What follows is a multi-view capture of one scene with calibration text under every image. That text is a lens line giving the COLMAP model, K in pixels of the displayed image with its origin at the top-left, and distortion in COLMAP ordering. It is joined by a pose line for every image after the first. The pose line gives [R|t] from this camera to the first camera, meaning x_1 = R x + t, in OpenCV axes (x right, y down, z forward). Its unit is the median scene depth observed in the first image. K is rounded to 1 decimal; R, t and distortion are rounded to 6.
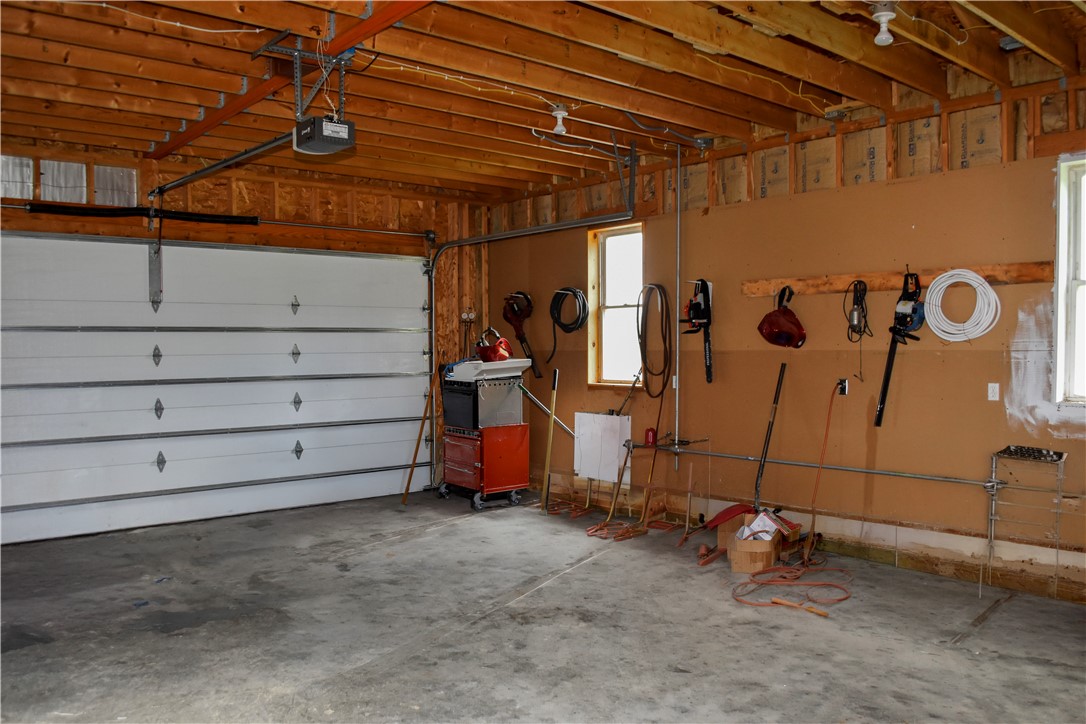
lens RADIAL K [[868.8, 0, 539.9], [0, 868.8, 378.6], [0, 0, 1]] dist [-0.089829, -0.001428]
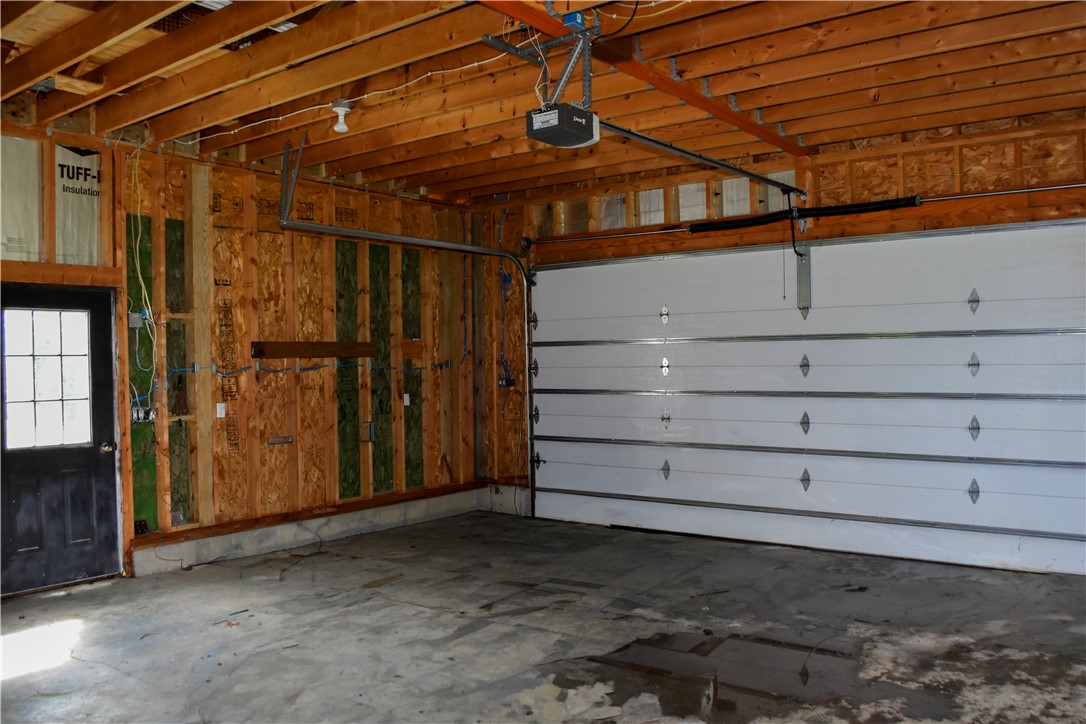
lens RADIAL K [[868.8, 0, 539.9], [0, 868.8, 378.6], [0, 0, 1]] dist [-0.089829, -0.001428]
pose [[0.221637, 0.026026, -0.974782, 0.405045], [-0.024413, 0.999479, 0.021135, -0.025501], [0.974824, 0.019113, 0.222157, 0.508530]]
